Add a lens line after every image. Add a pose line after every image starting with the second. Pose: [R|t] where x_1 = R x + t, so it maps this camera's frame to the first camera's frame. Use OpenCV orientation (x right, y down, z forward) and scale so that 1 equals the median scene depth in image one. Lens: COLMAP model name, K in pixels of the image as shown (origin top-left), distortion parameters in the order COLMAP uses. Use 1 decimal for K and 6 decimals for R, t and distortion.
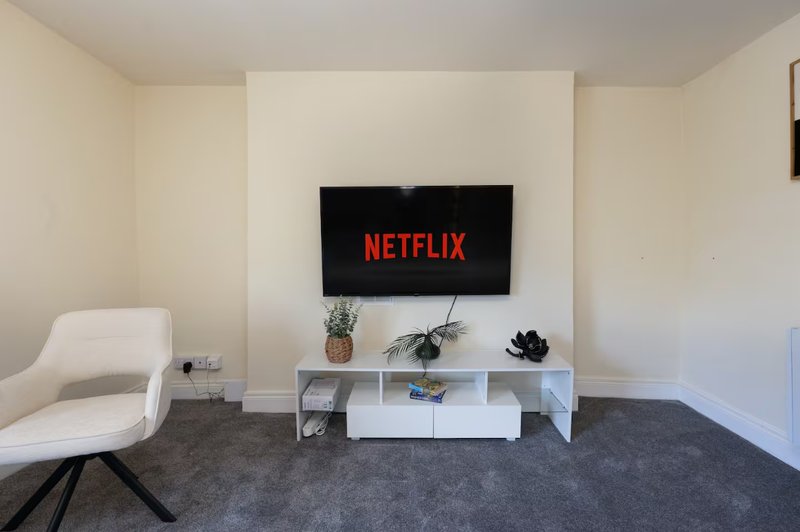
lens RADIAL K [[364.3, 0, 401.1], [0, 364.3, 262.2], [0, 0, 1]] dist [-0.009541, 0.004579]
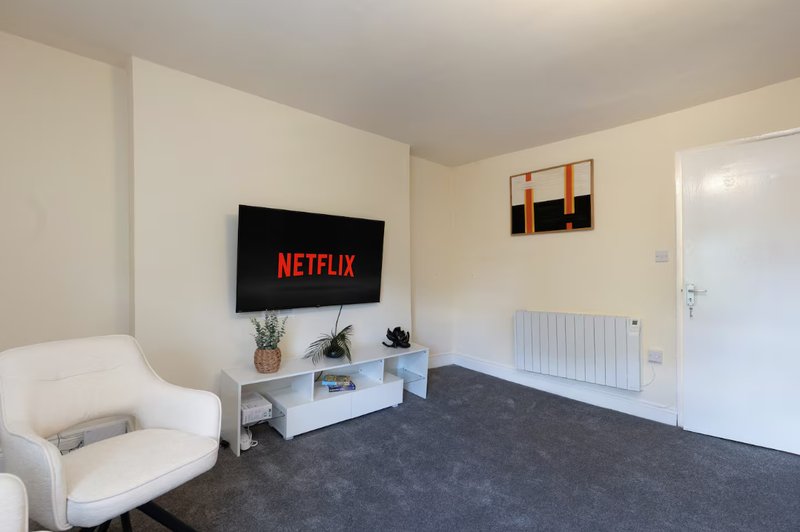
lens RADIAL K [[368.7, 0, 395.9], [0, 368.7, 270.9], [0, 0, 1]] dist [-0.001761, 0.000006]
pose [[0.745717, 0.009144, 0.666200, -0.571780], [-0.000847, 0.999918, -0.012777, -0.010018], [-0.666262, 0.008964, 0.745664, -0.053652]]
